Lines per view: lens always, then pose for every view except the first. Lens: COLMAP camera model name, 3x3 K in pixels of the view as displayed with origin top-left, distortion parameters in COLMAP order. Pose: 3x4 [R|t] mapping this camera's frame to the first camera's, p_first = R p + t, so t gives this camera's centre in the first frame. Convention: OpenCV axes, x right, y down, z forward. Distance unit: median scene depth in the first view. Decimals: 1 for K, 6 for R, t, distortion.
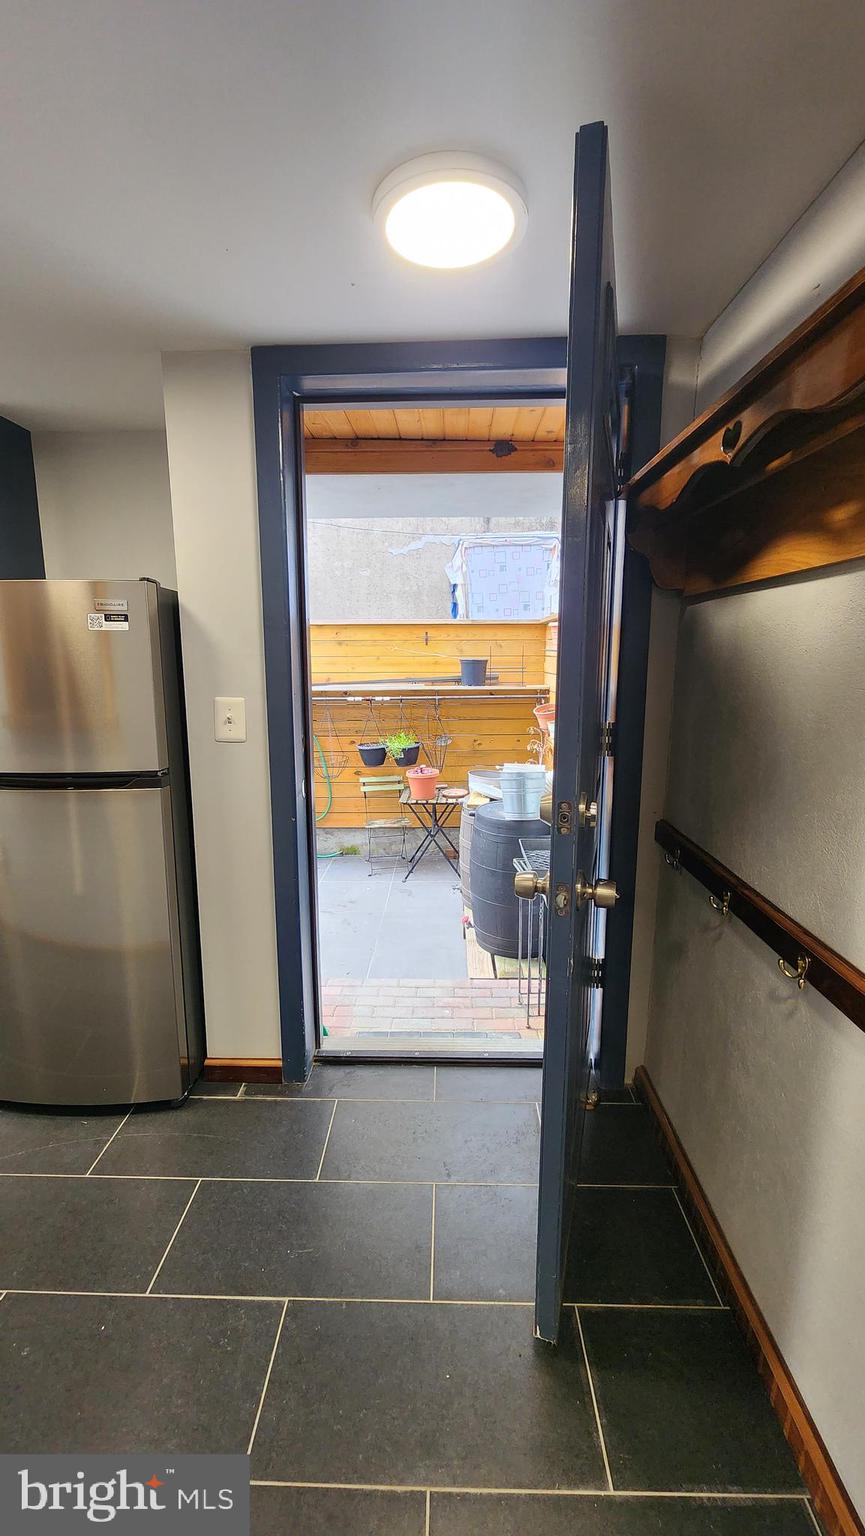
lens RADIAL K [[633.0, 0, 436.0], [0, 633.0, 780.7], [0, 0, 1]] dist [0.000332, -0.002531]
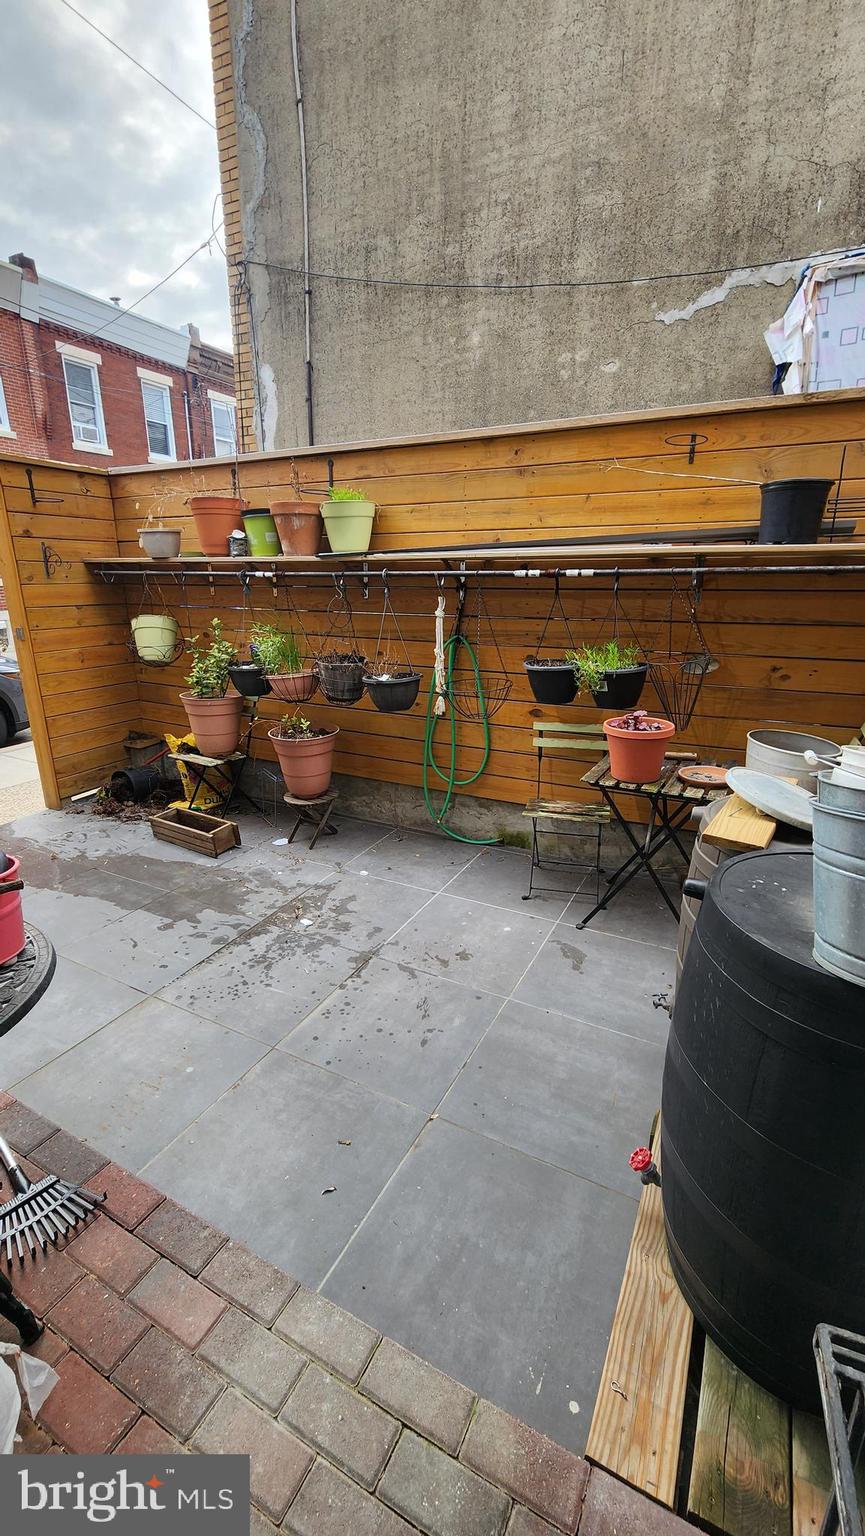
lens RADIAL K [[633.0, 0, 428.8], [0, 633.0, 768.4], [0, 0, 1]] dist [0.000332, -0.002531]
pose [[0.891595, 0.131094, -0.433442, 0.047795], [-0.086844, 0.988913, 0.120455, -0.024291], [0.444428, -0.069755, 0.893095, 0.469194]]
